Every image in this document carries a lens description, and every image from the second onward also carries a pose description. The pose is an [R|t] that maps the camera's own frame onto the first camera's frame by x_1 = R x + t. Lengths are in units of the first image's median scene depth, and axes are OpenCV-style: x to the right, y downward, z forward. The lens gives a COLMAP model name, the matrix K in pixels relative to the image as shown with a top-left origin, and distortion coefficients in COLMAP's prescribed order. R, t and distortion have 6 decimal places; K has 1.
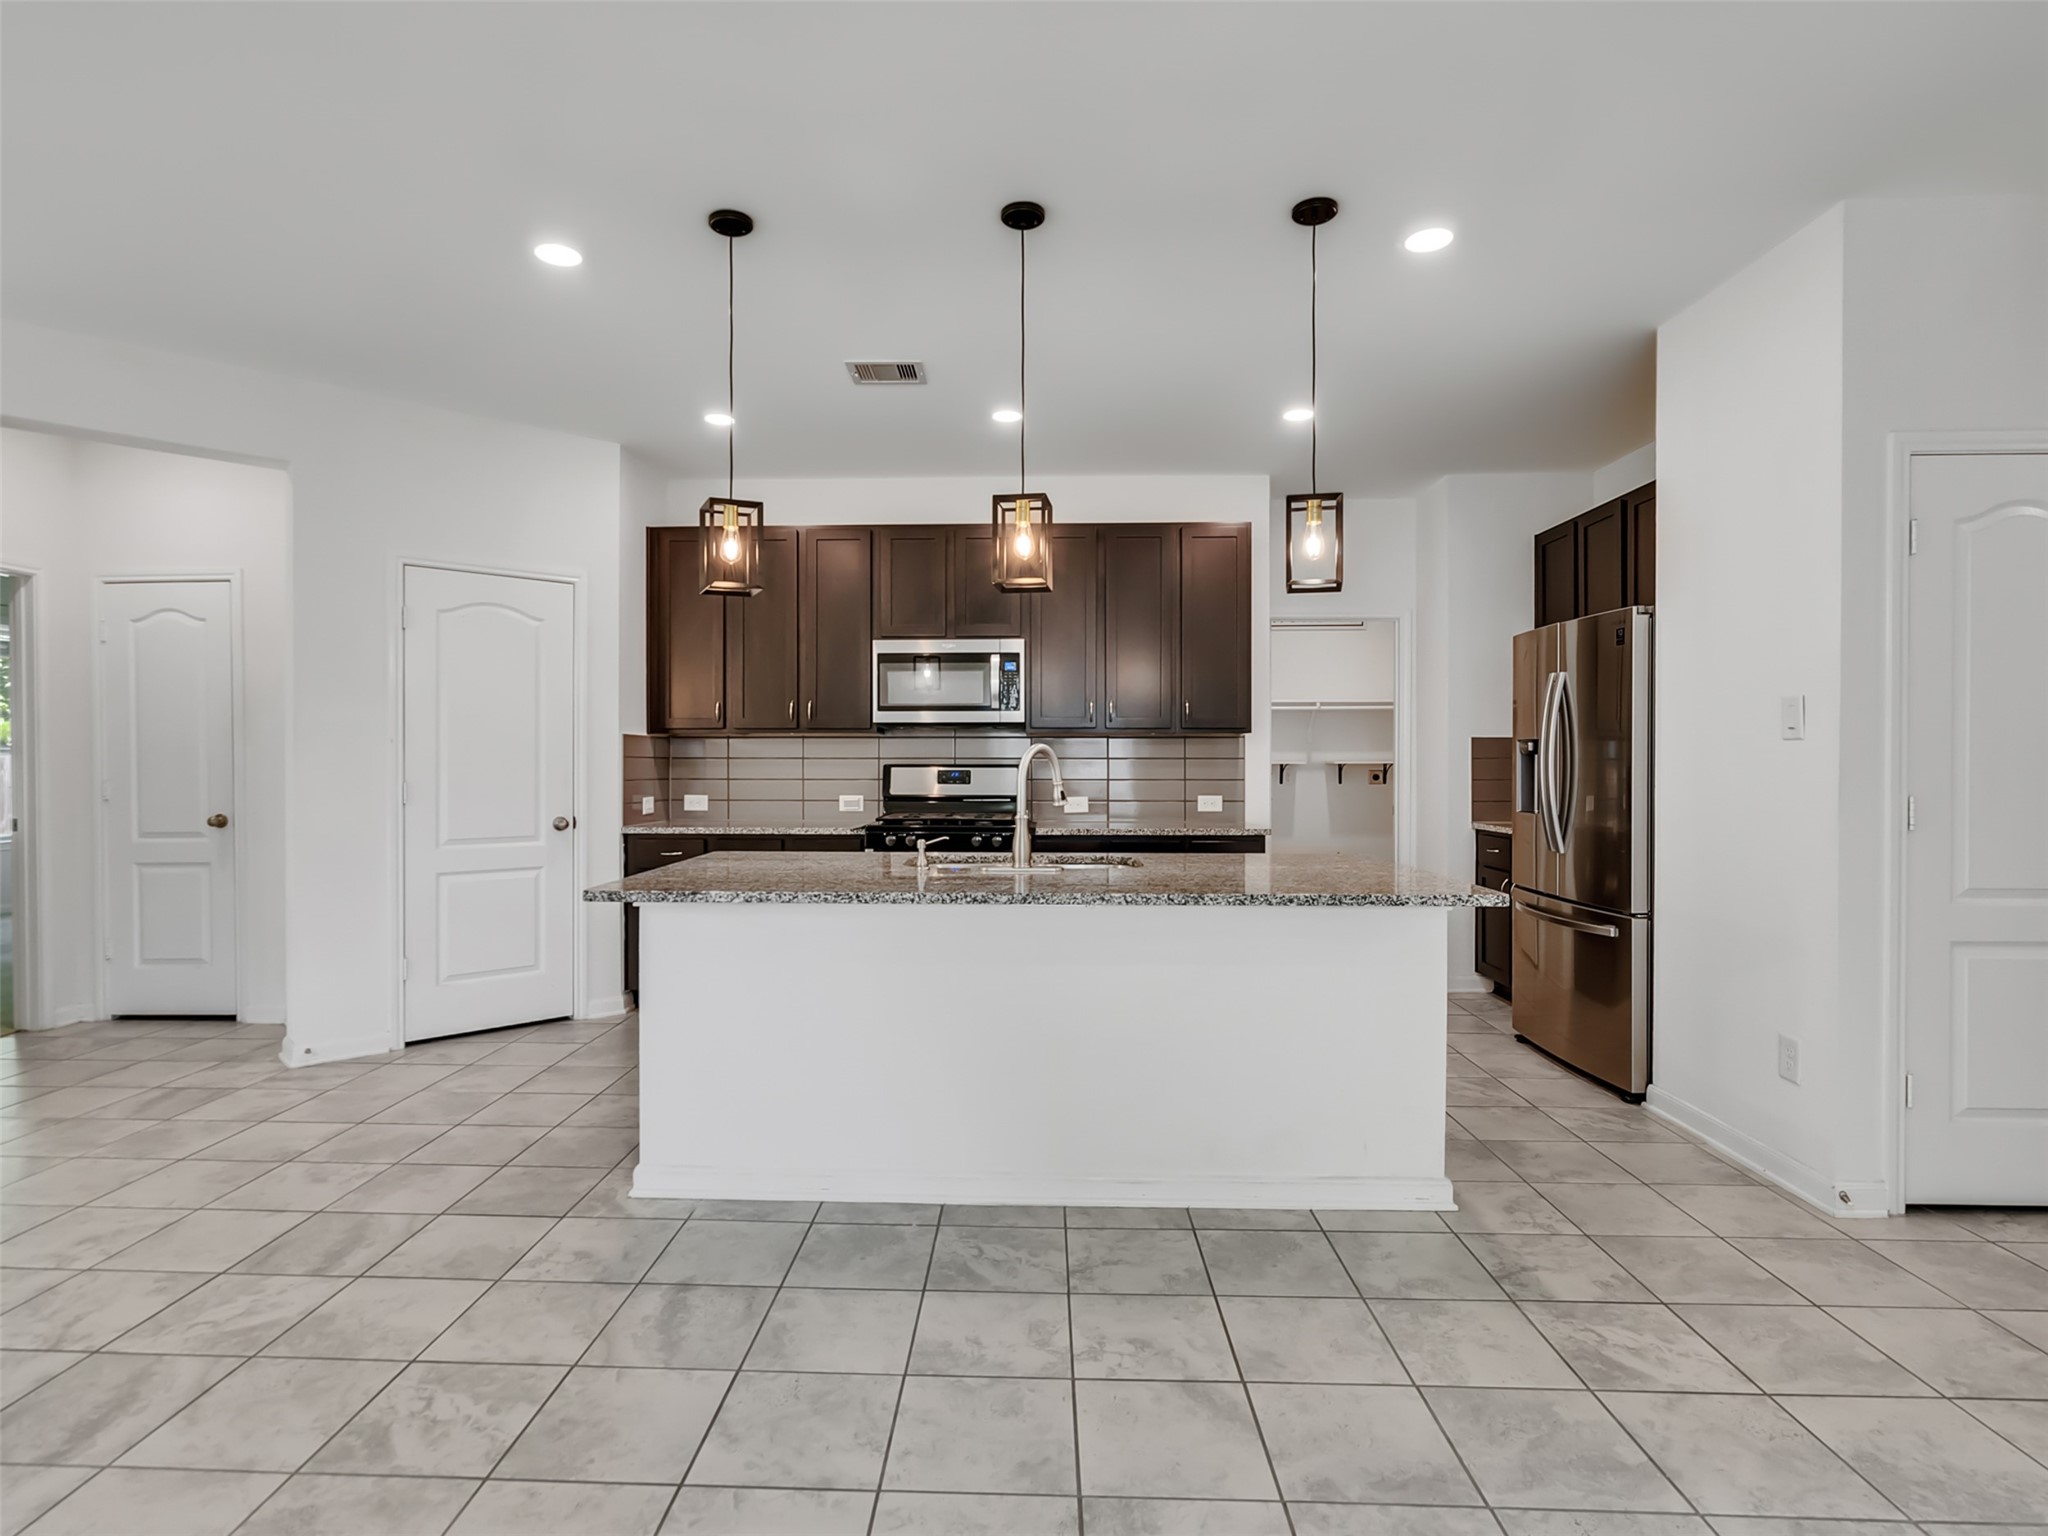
lens RADIAL K [[1045.3, 0, 1000.1], [0, 1045.3, 766.3], [0, 0, 1]] dist [-0.007054, 0.004742]
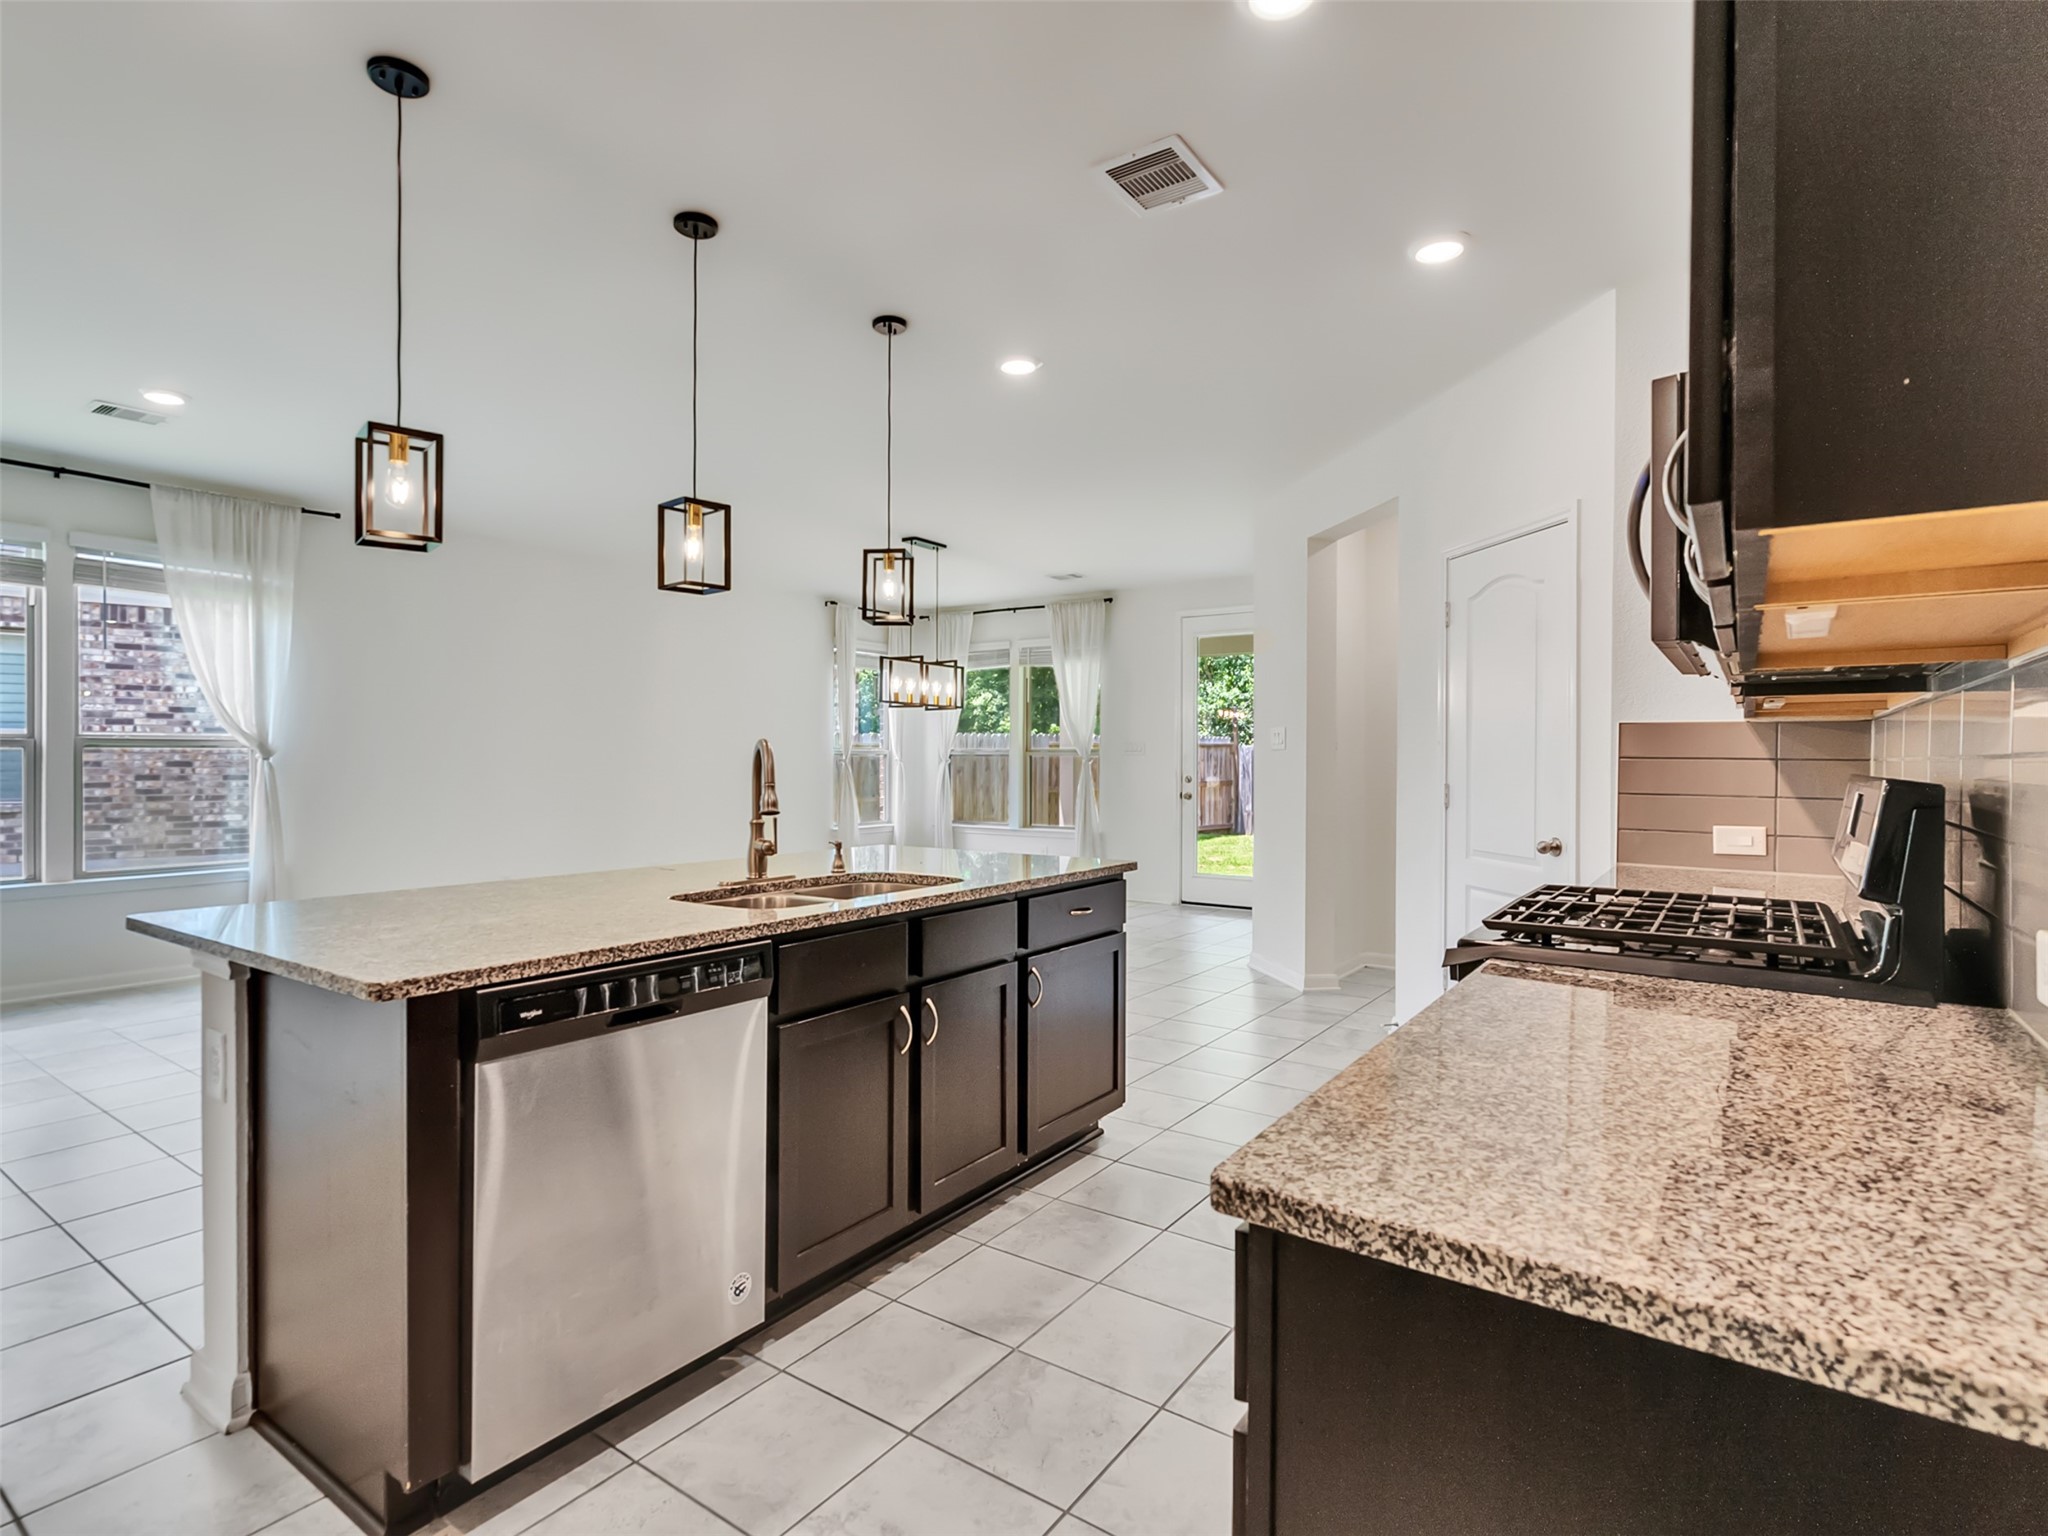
lens RADIAL K [[1045.3, 0, 1008.6], [0, 1045.3, 767.5], [0, 0, 1]] dist [-0.007054, 0.004742]
pose [[-0.548280, 0.002935, -0.836290, 0.449180], [-0.011300, 0.999877, 0.010917, -0.006836], [0.836219, 0.015436, -0.548179, 1.161721]]
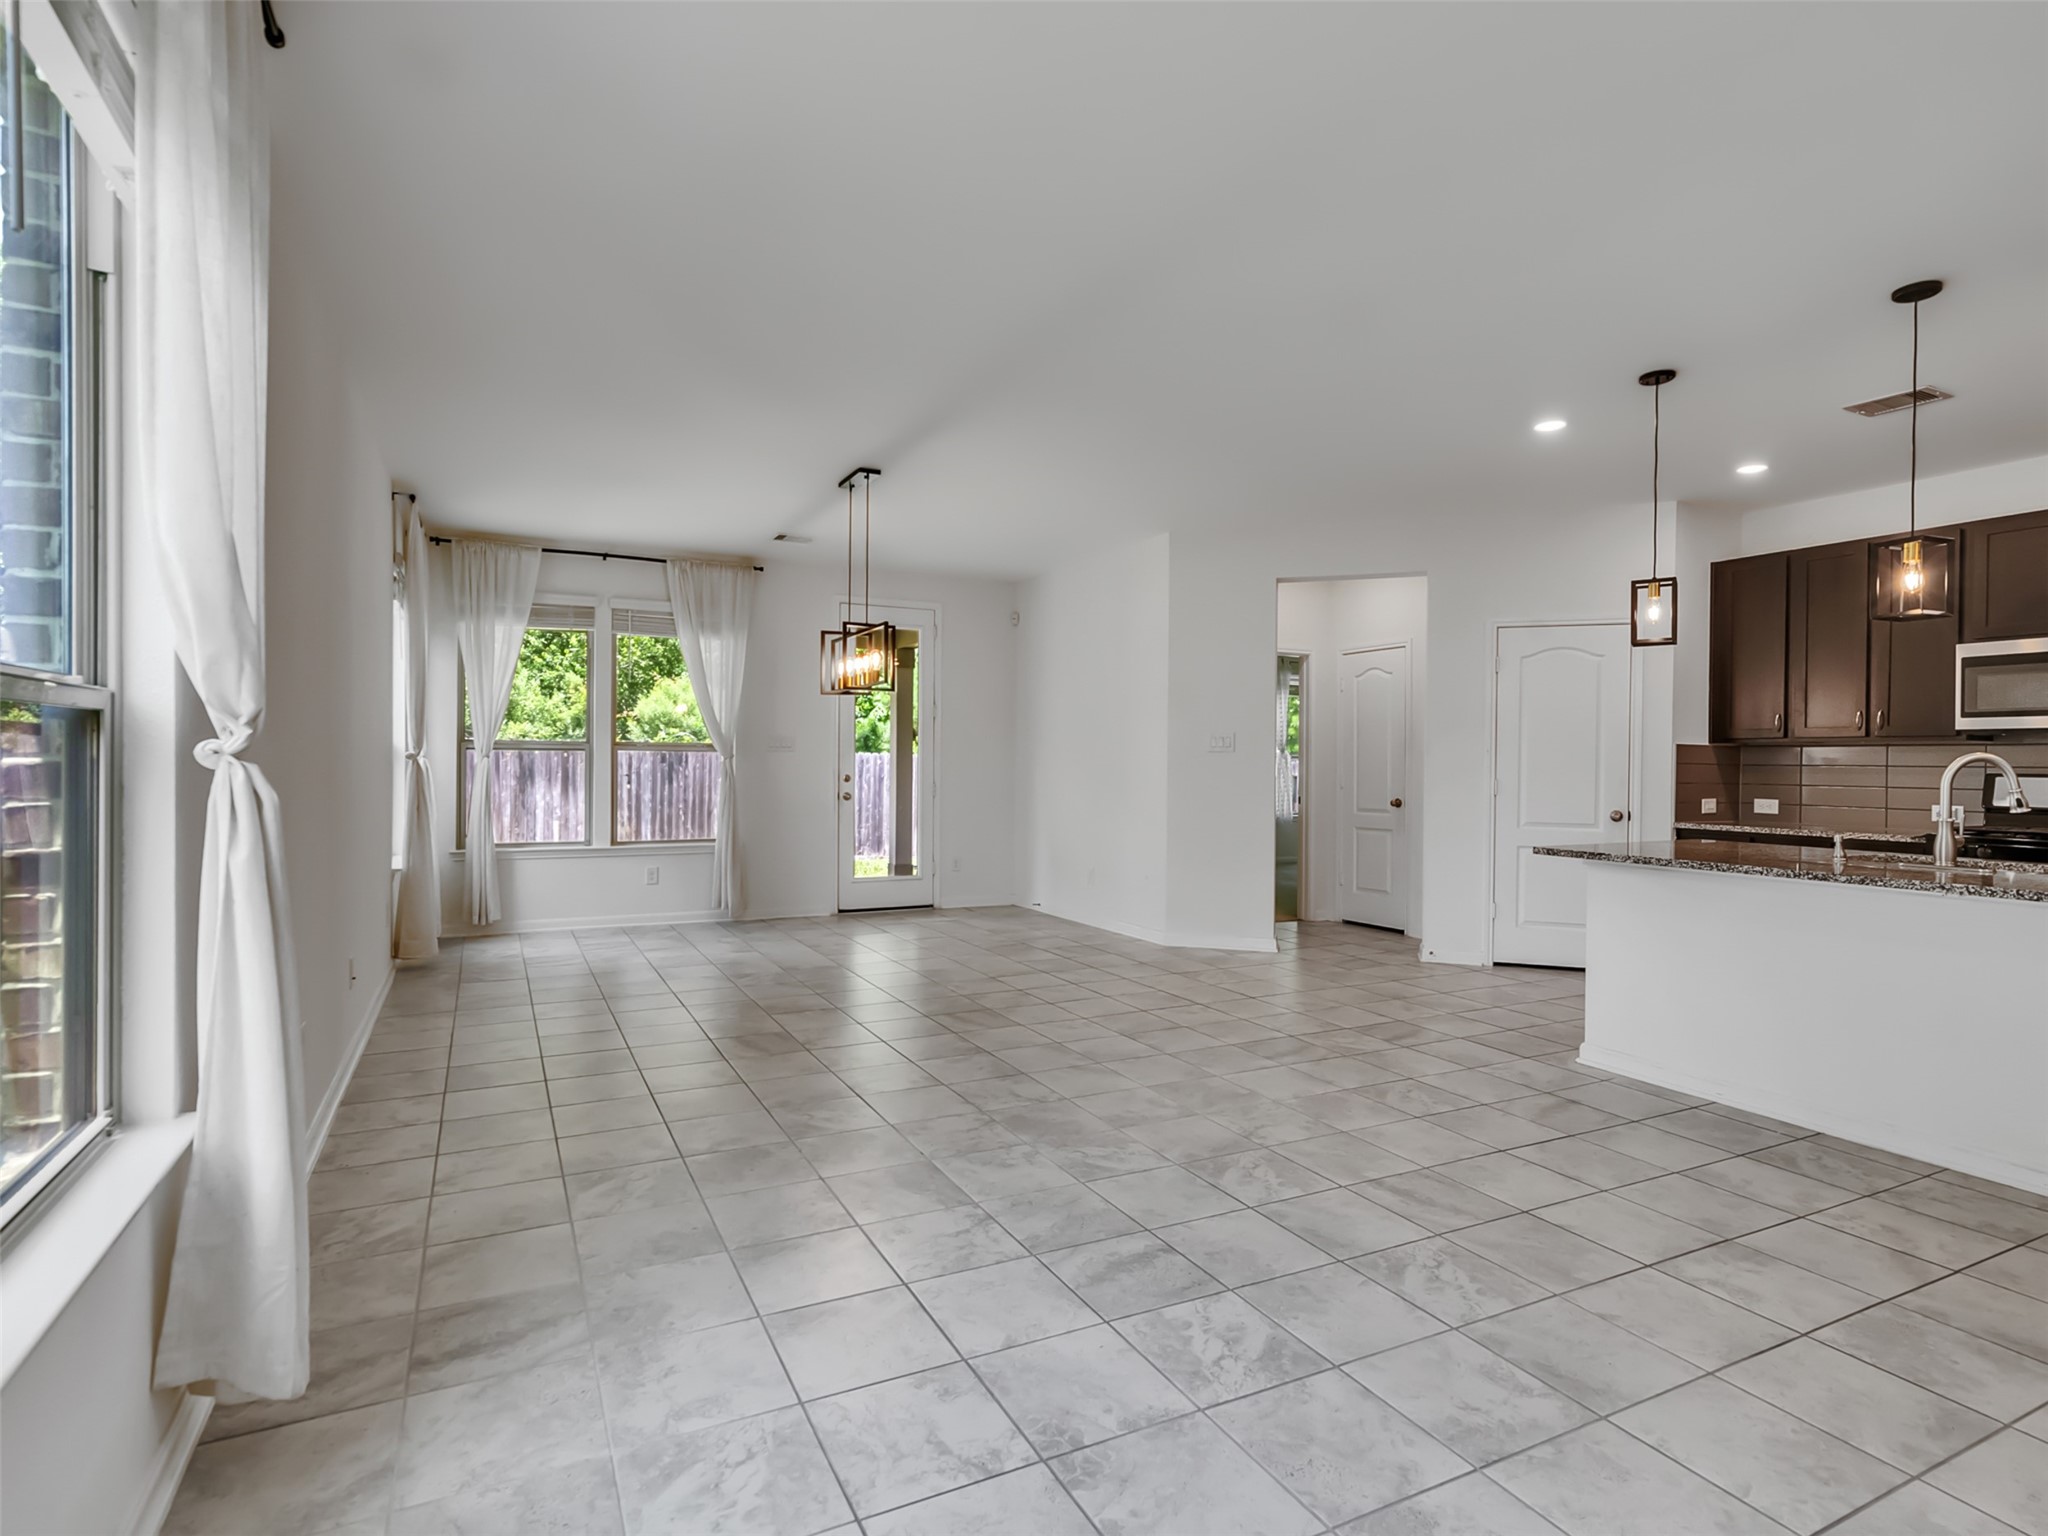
lens RADIAL K [[1045.3, 0, 1002.5], [0, 1045.3, 767.6], [0, 0, 1]] dist [-0.007054, 0.004742]
pose [[0.477671, 0.010805, -0.878472, 0.352705], [-0.014863, 0.999881, 0.004216, 0.002463], [0.878413, 0.011043, 0.477775, -0.269629]]
